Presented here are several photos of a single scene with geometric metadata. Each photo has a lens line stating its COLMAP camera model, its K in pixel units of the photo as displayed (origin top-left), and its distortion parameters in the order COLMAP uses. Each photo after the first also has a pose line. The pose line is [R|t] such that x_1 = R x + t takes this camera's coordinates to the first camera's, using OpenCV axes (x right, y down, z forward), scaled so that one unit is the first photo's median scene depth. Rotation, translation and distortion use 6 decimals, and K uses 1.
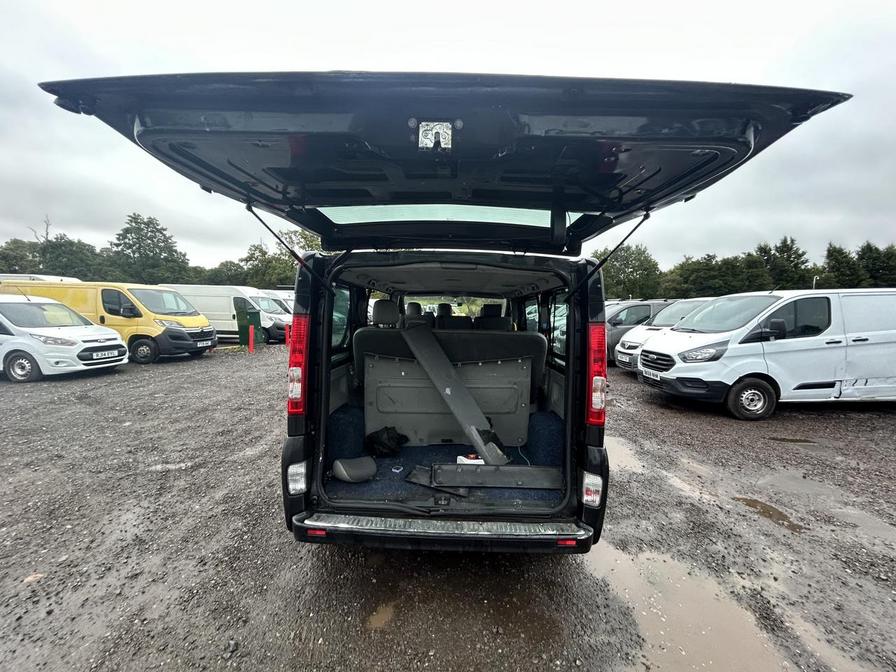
lens RADIAL K [[360.8, 0, 449.9], [0, 360.8, 335.5], [0, 0, 1]] dist [-0.000809, 0.000296]
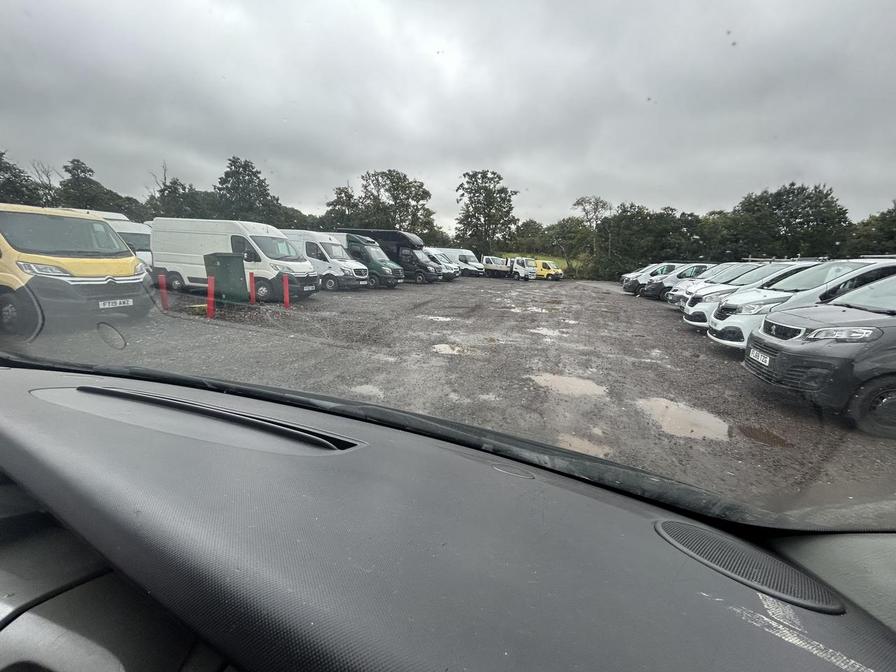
lens RADIAL K [[361.3, 0, 448.5], [0, 361.3, 339.0], [0, 0, 1]] dist [-0.000992, 0.000215]
pose [[0.963733, 0.090677, -0.250992, 0.057950], [-0.055836, 0.988202, 0.142619, -0.042881], [0.260963, -0.123432, 0.957425, 0.591764]]
